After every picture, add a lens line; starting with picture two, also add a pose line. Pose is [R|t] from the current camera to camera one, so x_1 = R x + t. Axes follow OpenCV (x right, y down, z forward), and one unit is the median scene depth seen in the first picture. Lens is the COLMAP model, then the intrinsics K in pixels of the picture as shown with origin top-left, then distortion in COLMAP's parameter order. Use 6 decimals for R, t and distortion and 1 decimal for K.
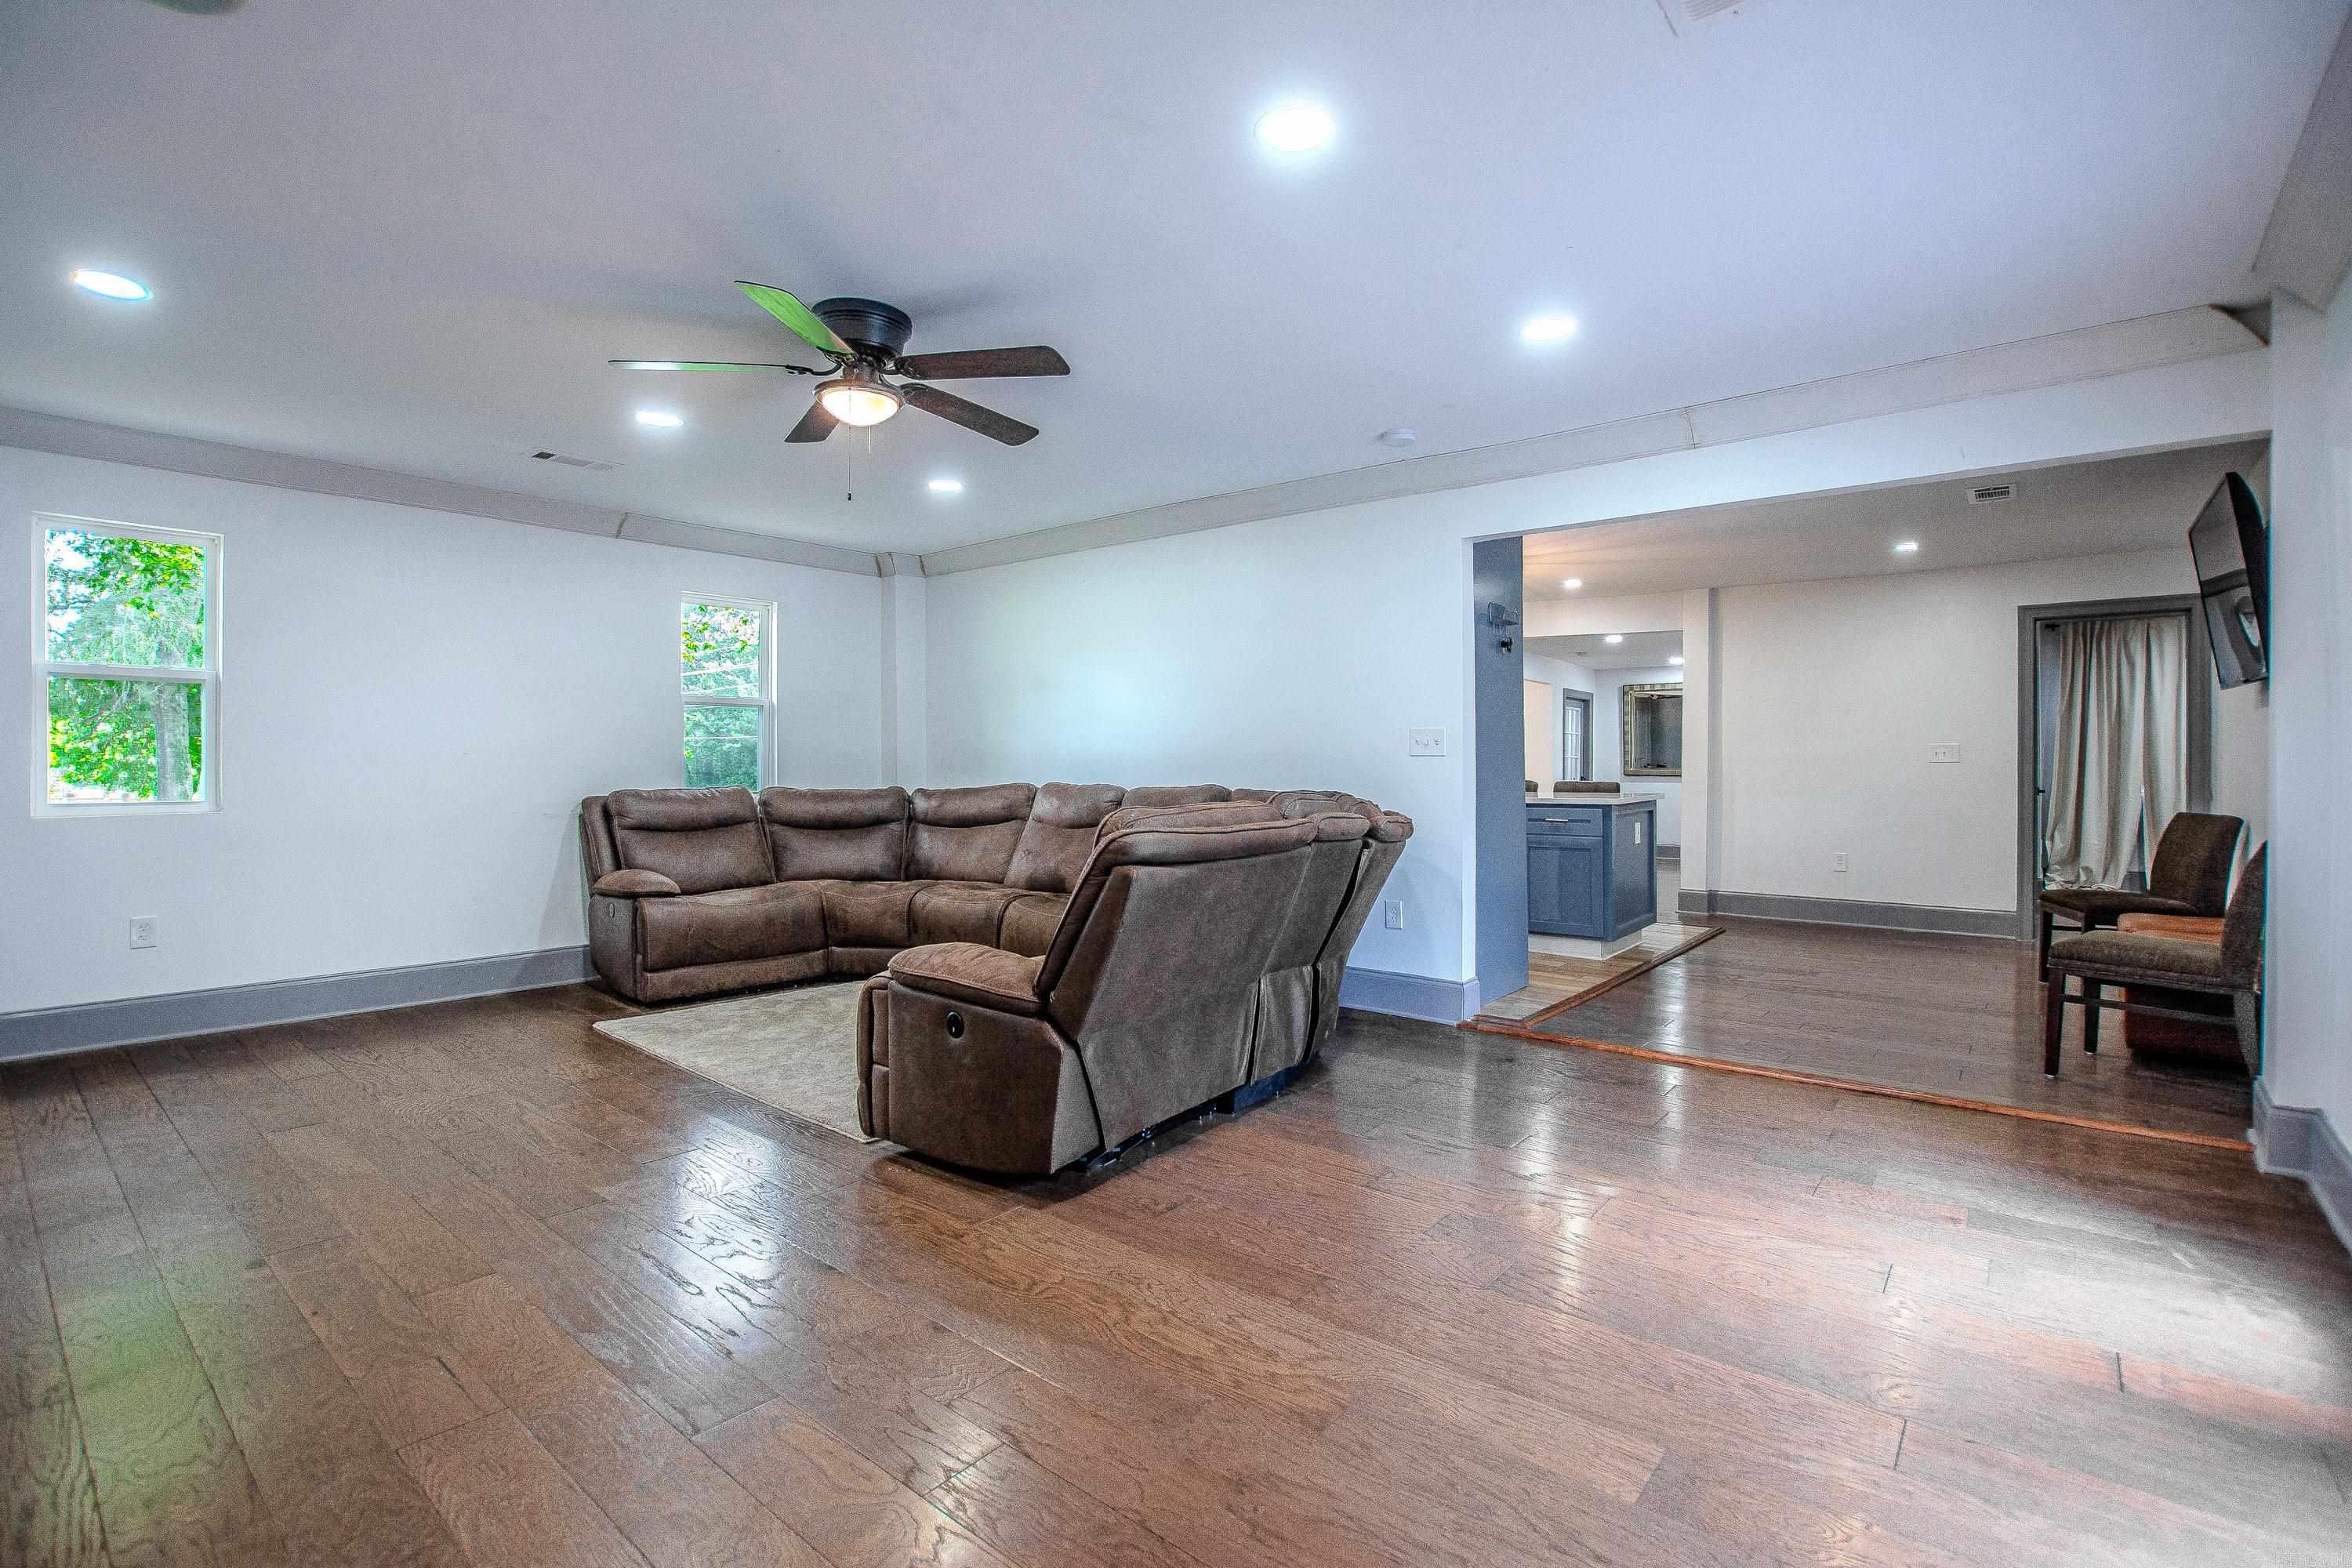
lens RADIAL K [[1072.3, 0, 1200.7], [0, 1072.3, 778.5], [0, 0, 1]] dist [-0.030350, 0.002281]
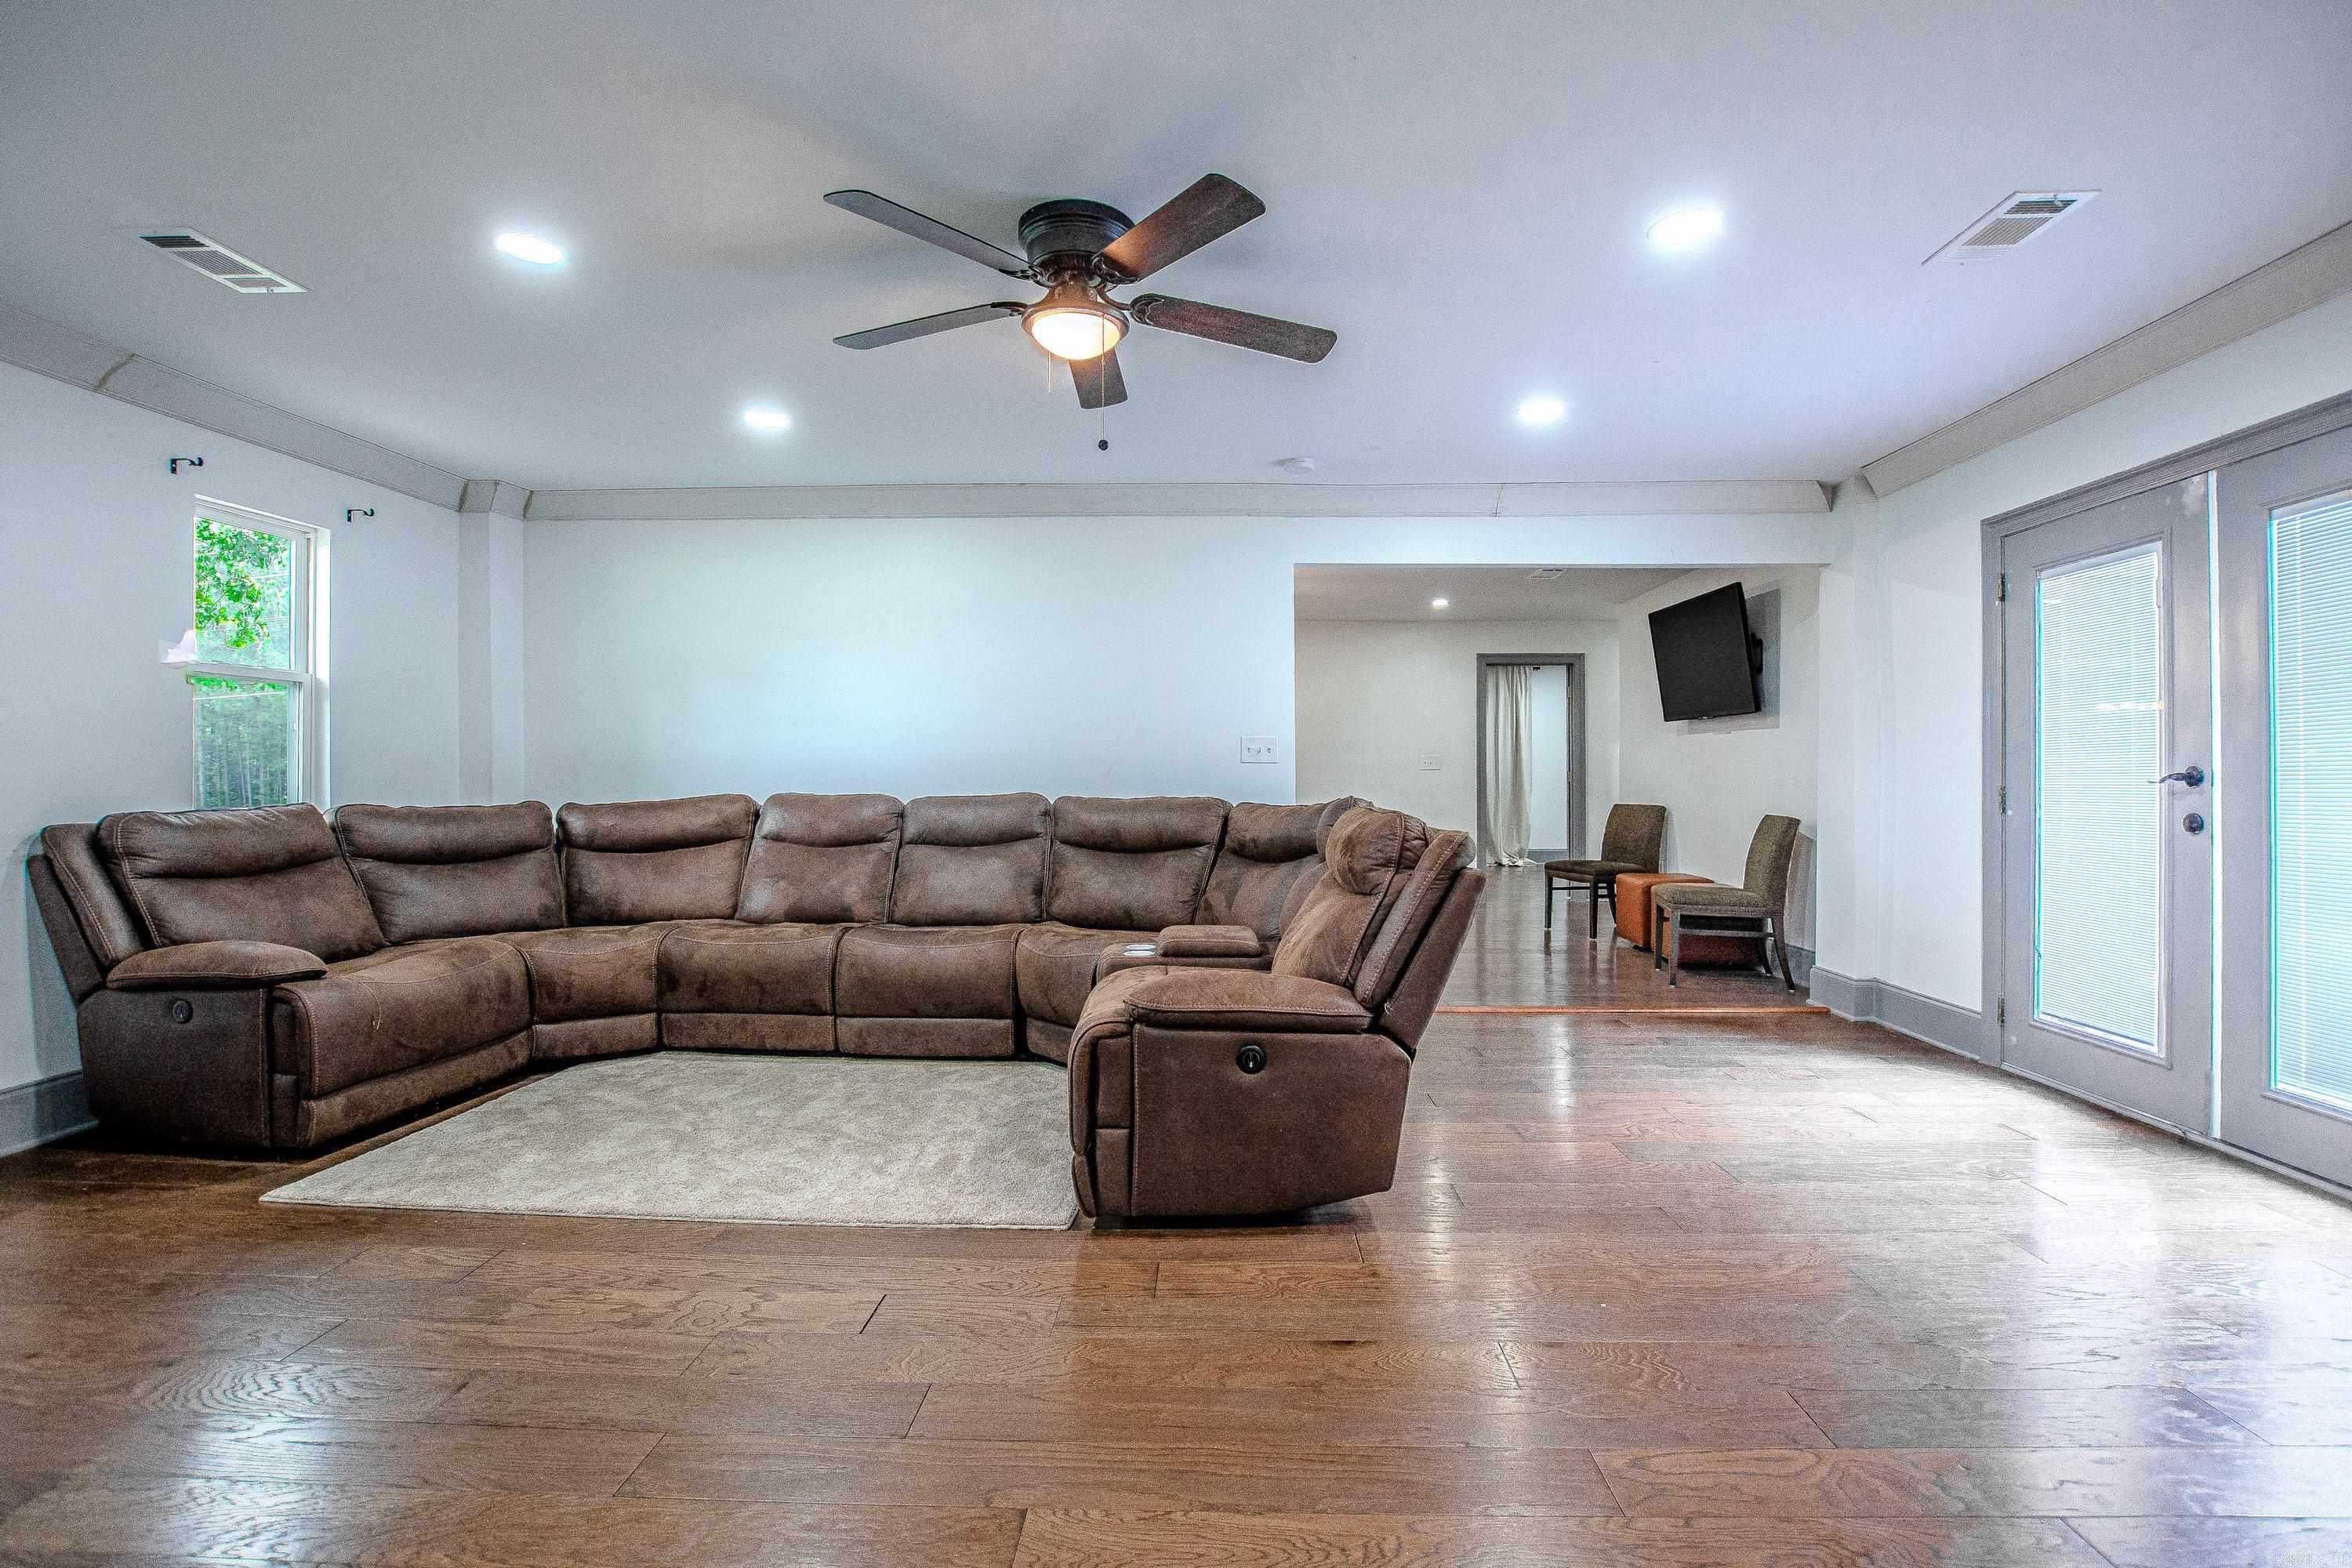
lens RADIAL K [[1072.3, 0, 1196.2], [0, 1072.3, 784.2], [0, 0, 1]] dist [-0.030350, 0.002281]
pose [[0.793277, -0.007256, 0.608817, -0.424312], [0.008450, 0.999964, 0.000907, -0.000815], [-0.608802, 0.004425, 0.793310, 0.164358]]
